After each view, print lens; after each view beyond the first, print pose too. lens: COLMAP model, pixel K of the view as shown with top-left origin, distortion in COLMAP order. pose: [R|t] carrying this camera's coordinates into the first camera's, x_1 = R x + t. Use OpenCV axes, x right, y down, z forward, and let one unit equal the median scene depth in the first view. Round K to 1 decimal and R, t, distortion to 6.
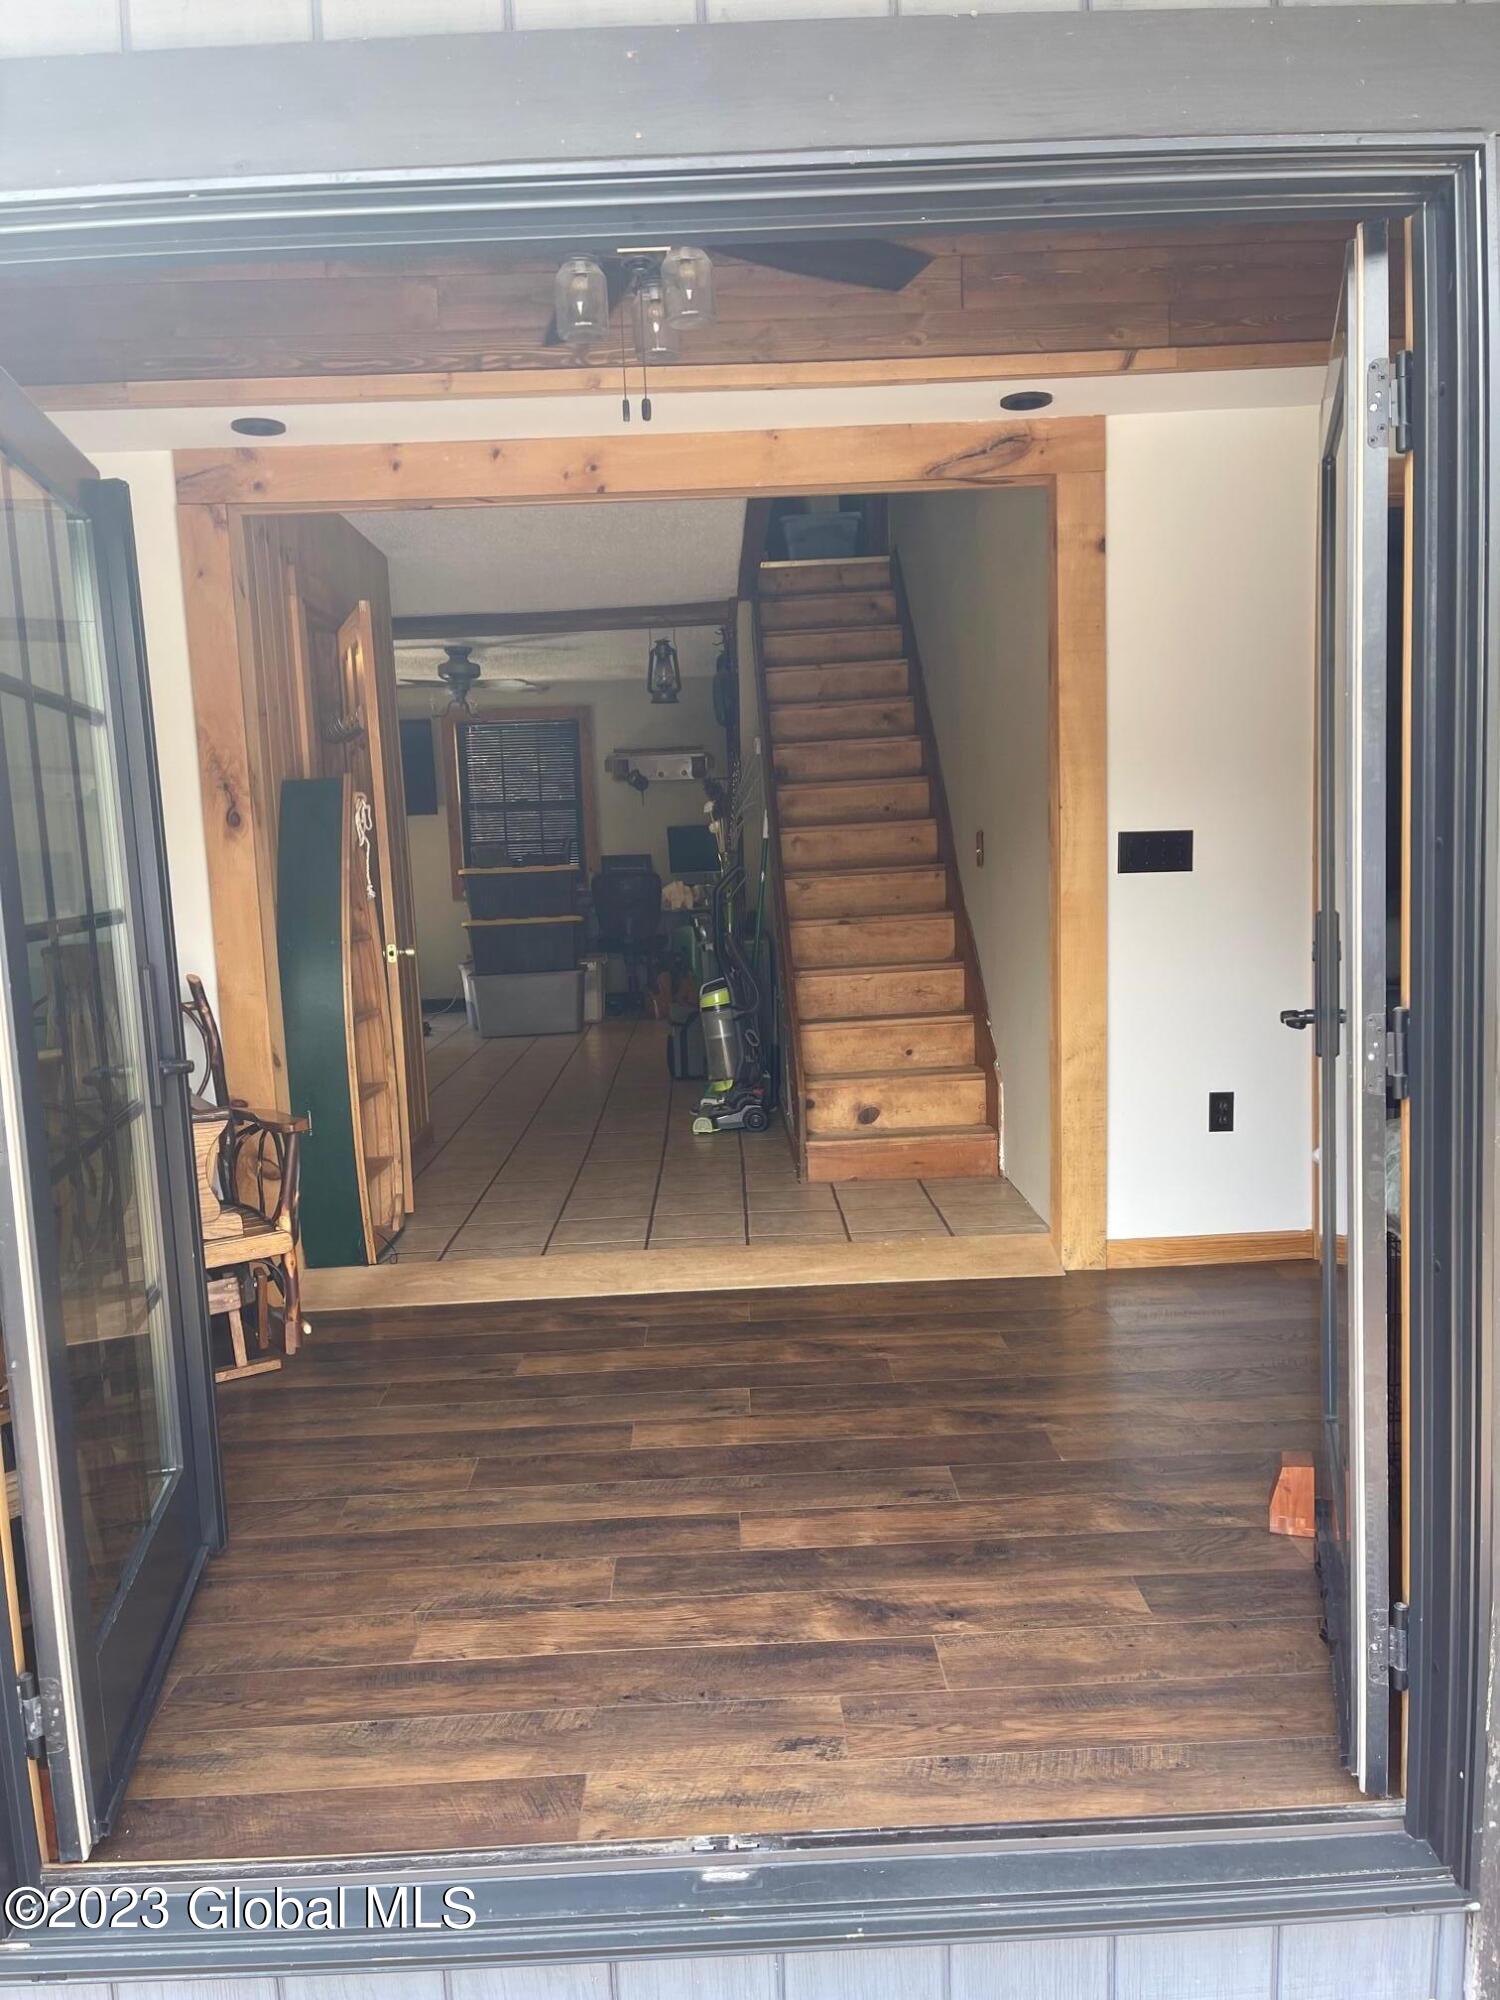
lens RADIAL K [[1508.1, 0, 754.8], [0, 1508.1, 1015.4], [0, 0, 1]] dist [0.062002, -0.086800]
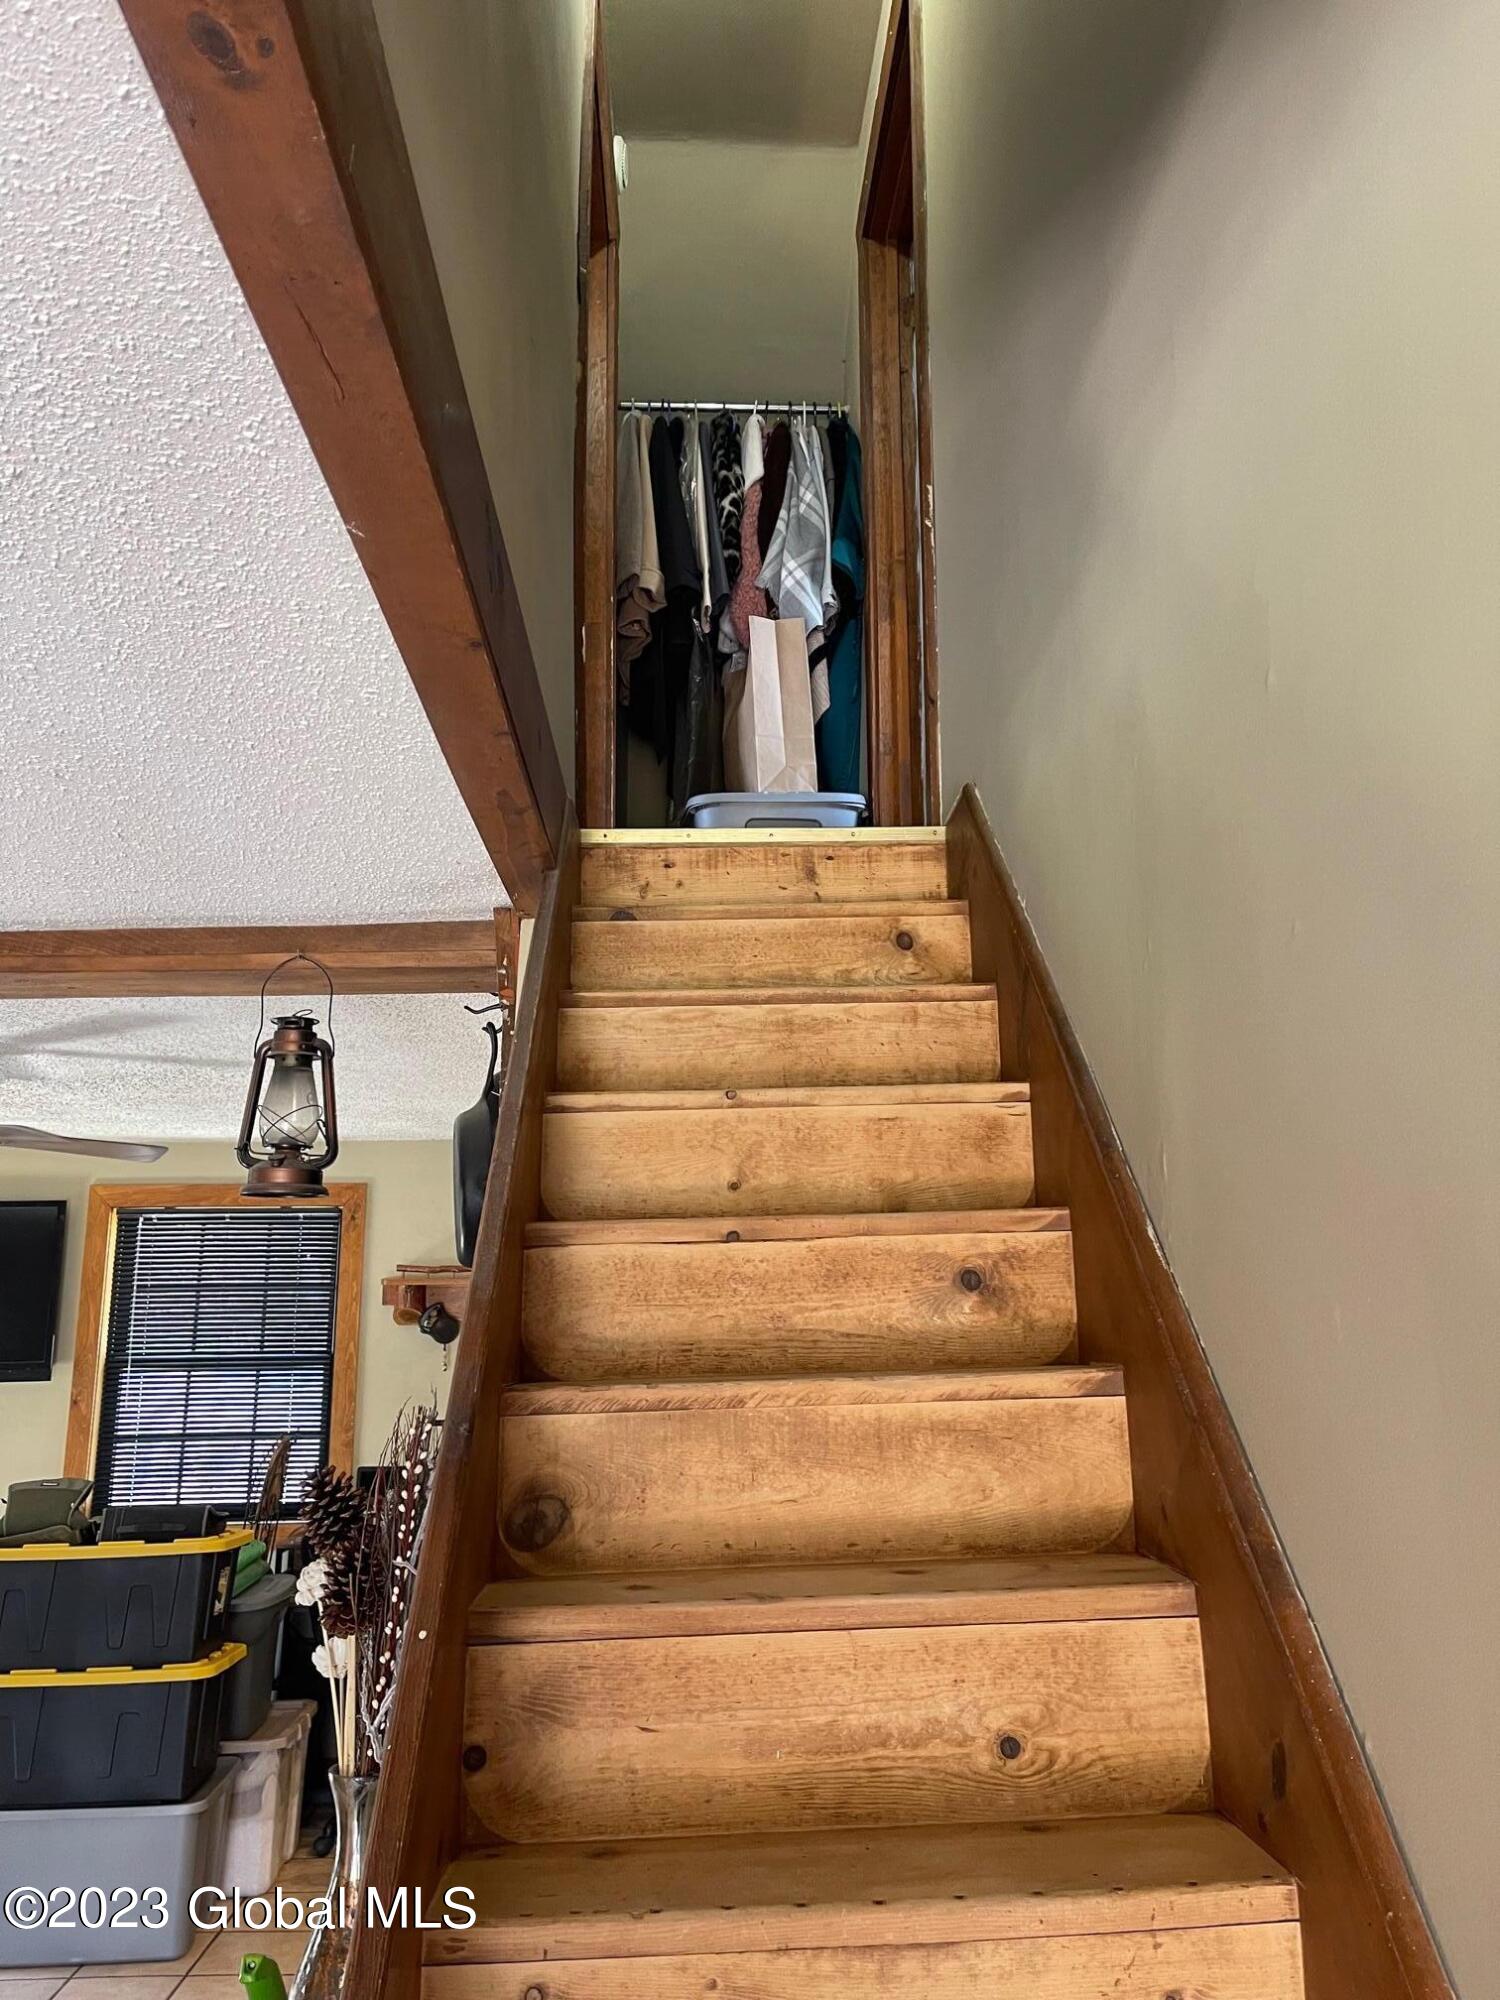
lens RADIAL K [[1508.1, 0, 744.7], [0, 1508.1, 983.1], [0, 0, 1]] dist [0.062002, -0.086800]
pose [[0.999537, 0.030397, -0.001422, 0.043091], [-0.029220, 0.945720, -0.323667, -0.150804], [-0.008494, 0.323559, 0.946170, 0.688692]]
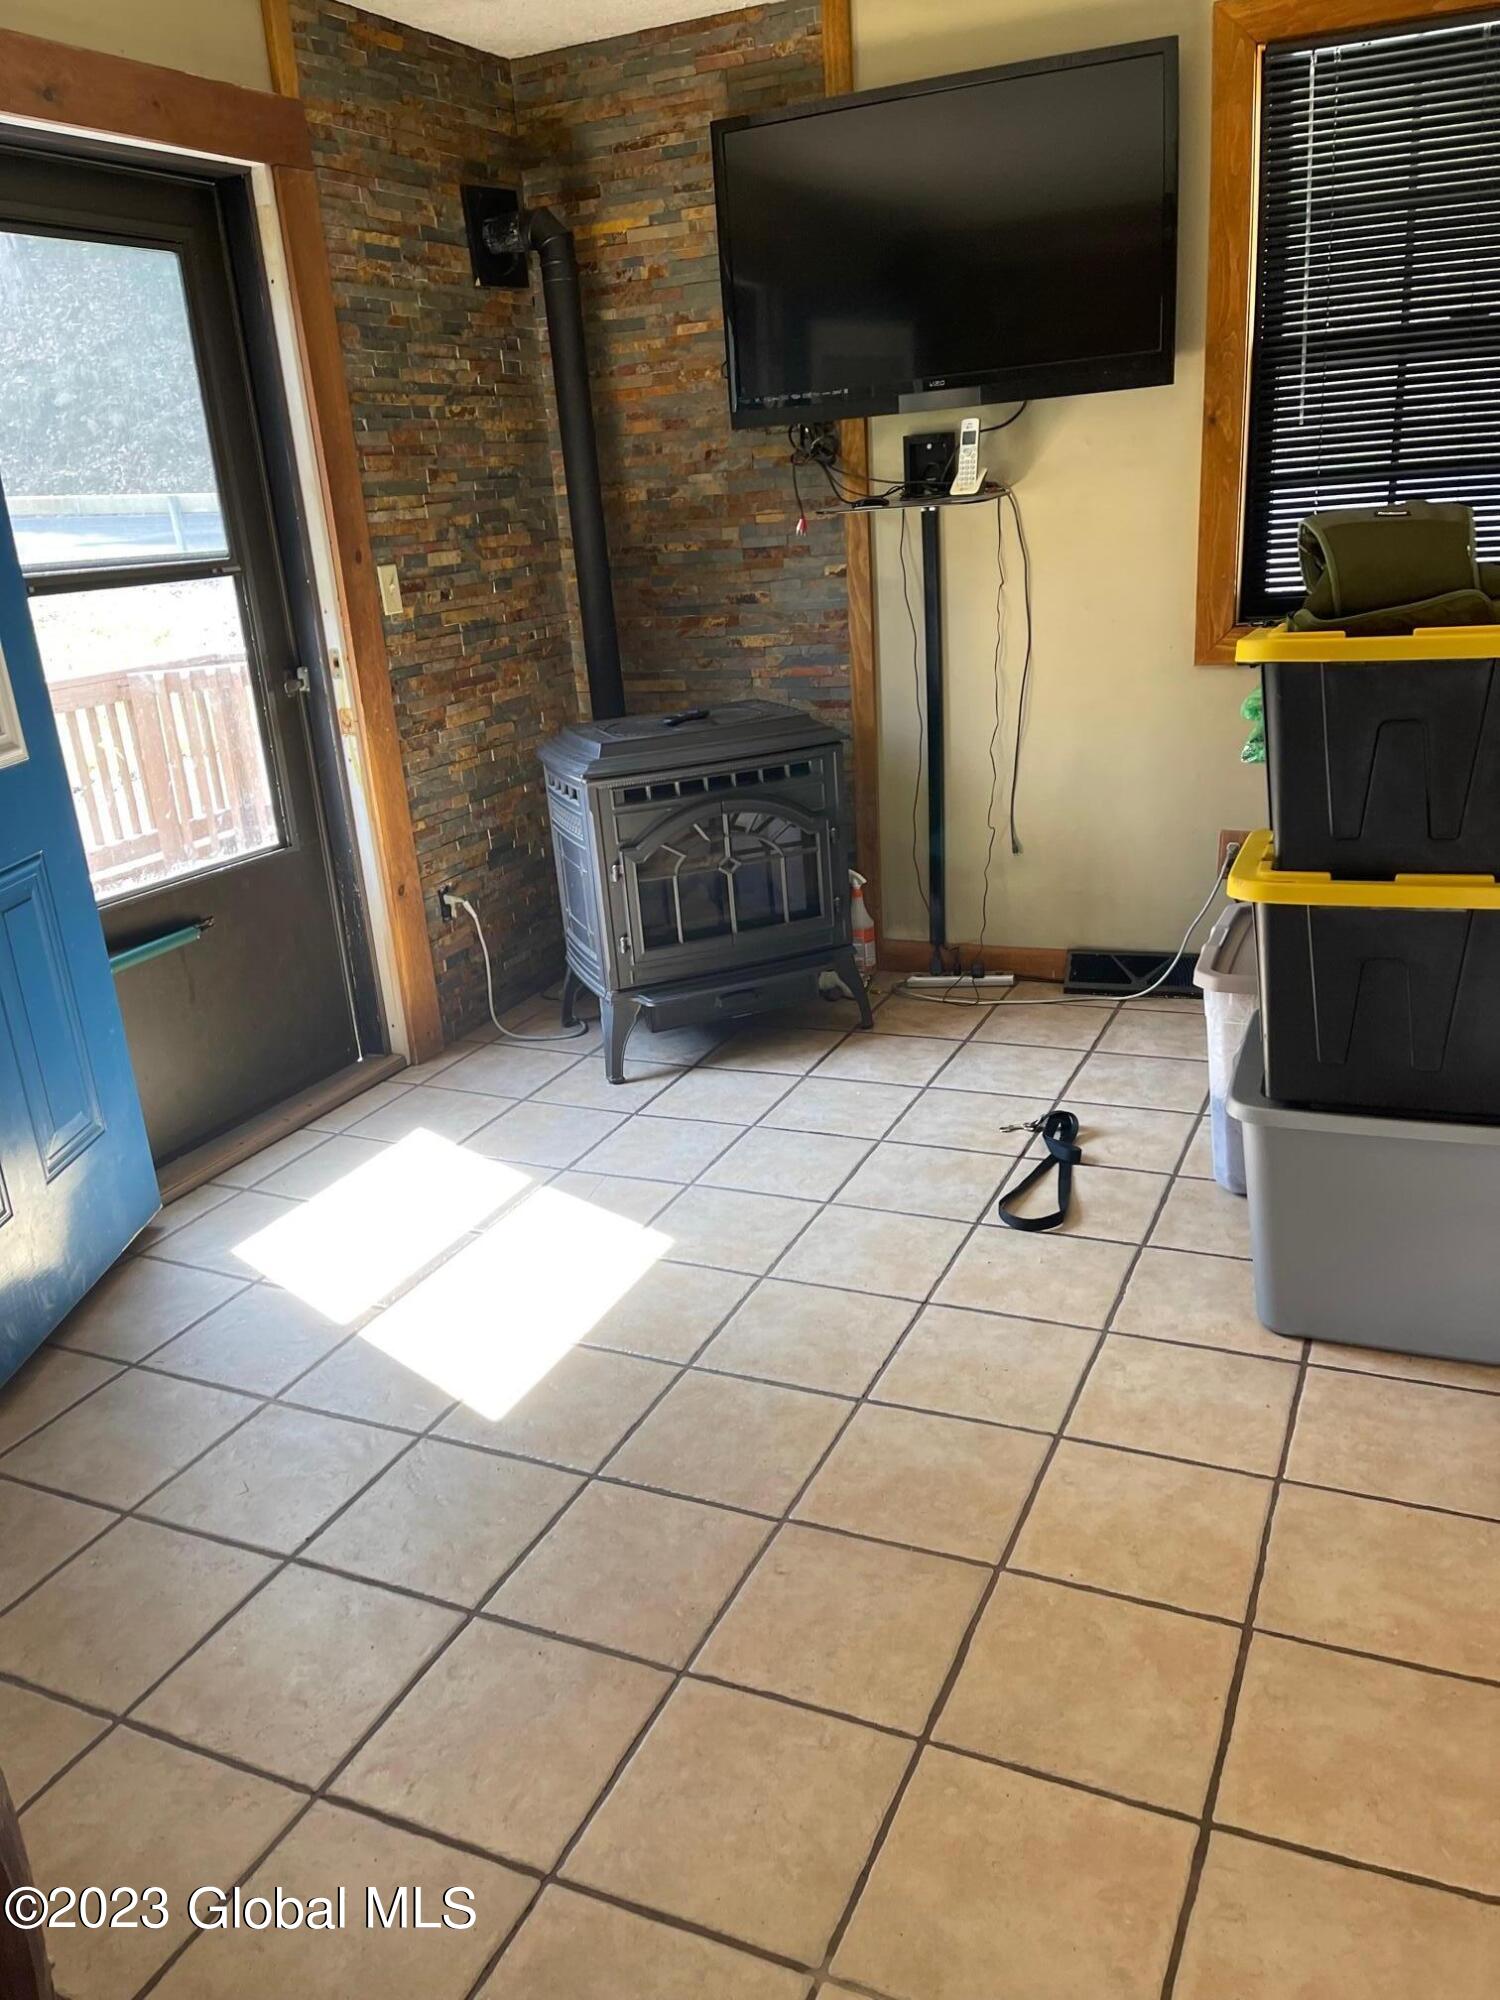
lens RADIAL K [[1508.1, 0, 752.4], [0, 1508.1, 1013.8], [0, 0, 1]] dist [0.062002, -0.086800]
pose [[0.894851, 0.123490, -0.428943, -0.208406], [-0.014996, 0.968744, 0.247610, -0.127537], [0.446113, -0.215142, 0.868733, 1.009654]]
